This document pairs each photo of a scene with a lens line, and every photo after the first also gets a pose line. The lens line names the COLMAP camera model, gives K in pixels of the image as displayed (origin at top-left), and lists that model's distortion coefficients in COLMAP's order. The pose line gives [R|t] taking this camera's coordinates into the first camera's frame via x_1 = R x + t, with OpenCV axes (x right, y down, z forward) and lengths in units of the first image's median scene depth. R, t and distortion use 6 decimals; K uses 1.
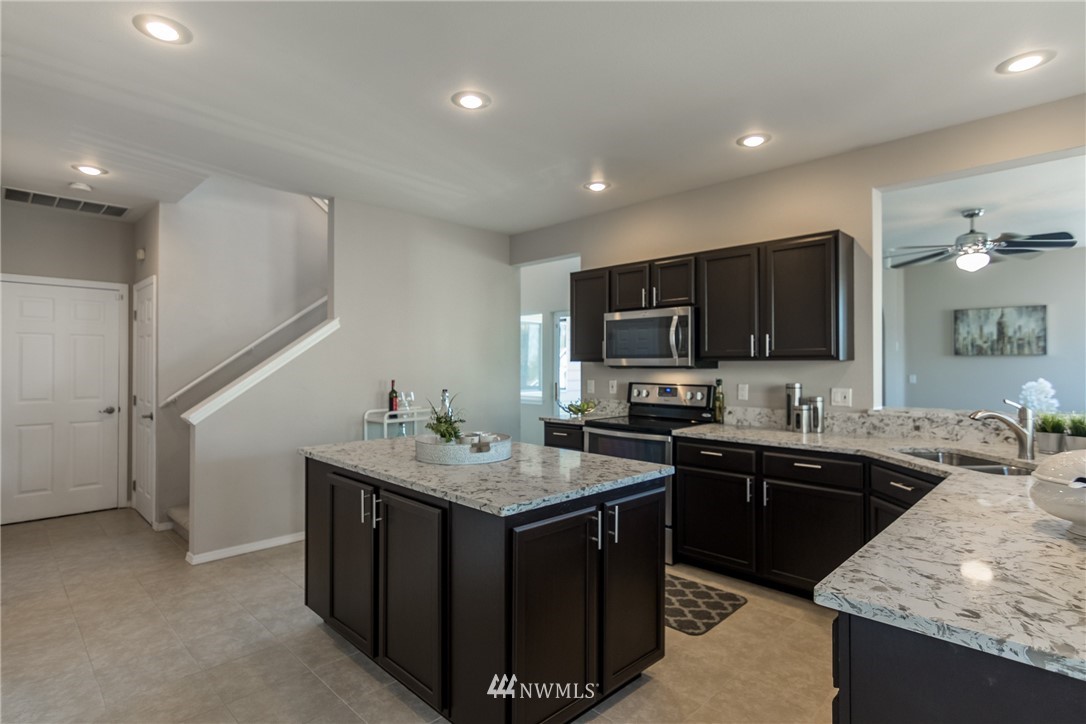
lens RADIAL K [[560.6, 0, 541.1], [0, 560.6, 361.8], [0, 0, 1]] dist [-0.002278, 0.004031]
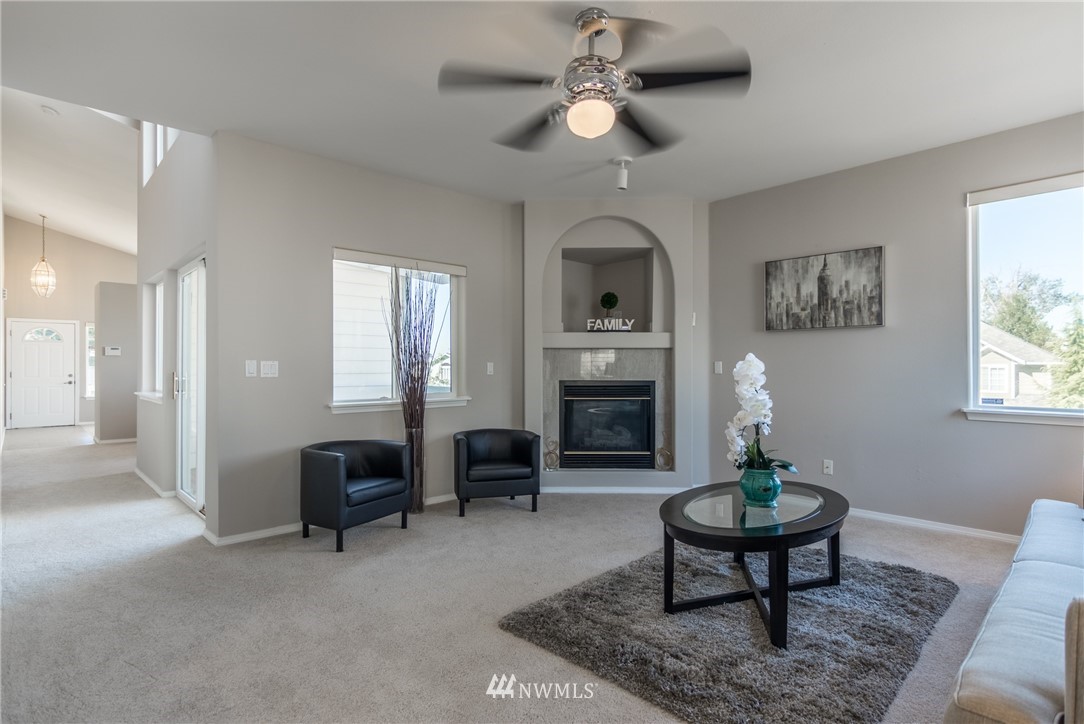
lens RADIAL K [[559.6, 0, 543.7], [0, 559.6, 364.8], [0, 0, 1]] dist [-0.002278, 0.004031]
pose [[0.999642, 0.000860, -0.026746, 0.507383], [-0.000744, 0.999990, 0.004350, 0.026616], [0.026750, -0.004328, 0.999633, 0.345307]]
